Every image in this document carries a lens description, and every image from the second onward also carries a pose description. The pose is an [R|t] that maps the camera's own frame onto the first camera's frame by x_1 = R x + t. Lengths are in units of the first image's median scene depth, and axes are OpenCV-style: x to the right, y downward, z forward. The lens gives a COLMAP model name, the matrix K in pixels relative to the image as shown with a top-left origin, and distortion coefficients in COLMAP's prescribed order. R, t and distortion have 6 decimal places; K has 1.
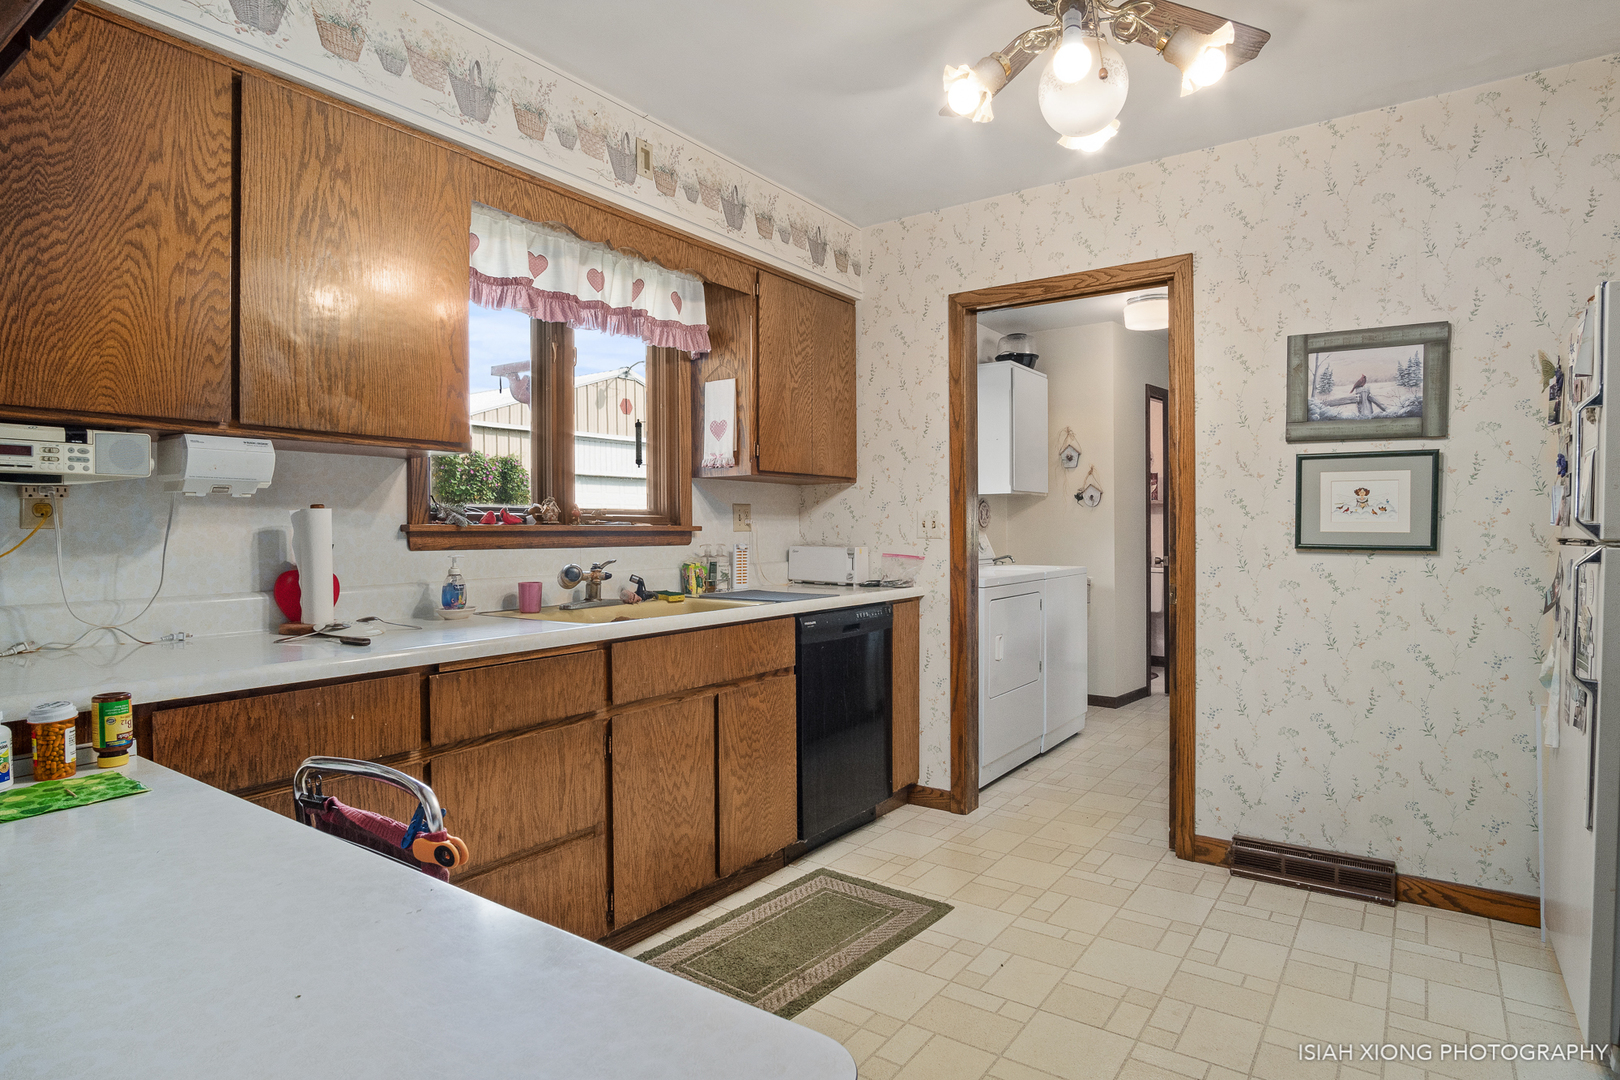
lens RADIAL K [[886.7, 0, 811.3], [0, 886.7, 538.6], [0, 0, 1]] dist [-0.022622, 0.005342]
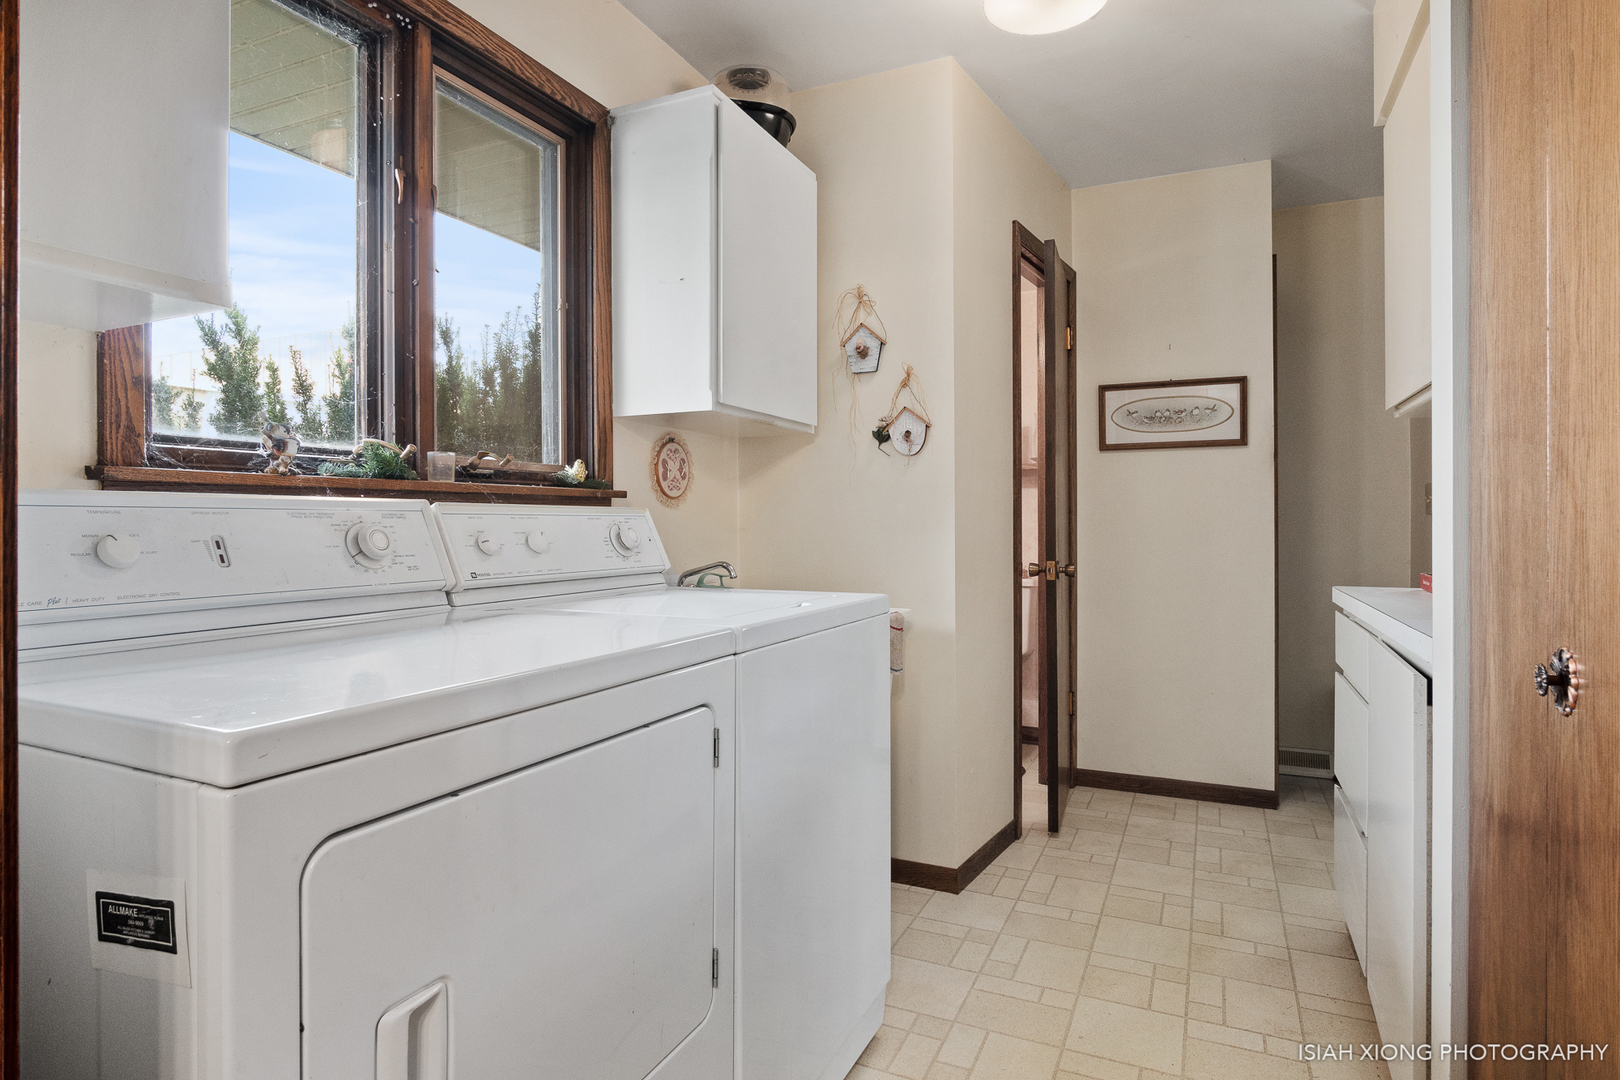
lens RADIAL K [[886.7, 0, 813.3], [0, 886.7, 545.3], [0, 0, 1]] dist [-0.022622, 0.005342]
pose [[0.989437, 0.007658, 0.144763, 0.325573], [-0.007732, 0.999970, -0.000051, 0.021528], [-0.144759, -0.001069, 0.989466, 0.877449]]
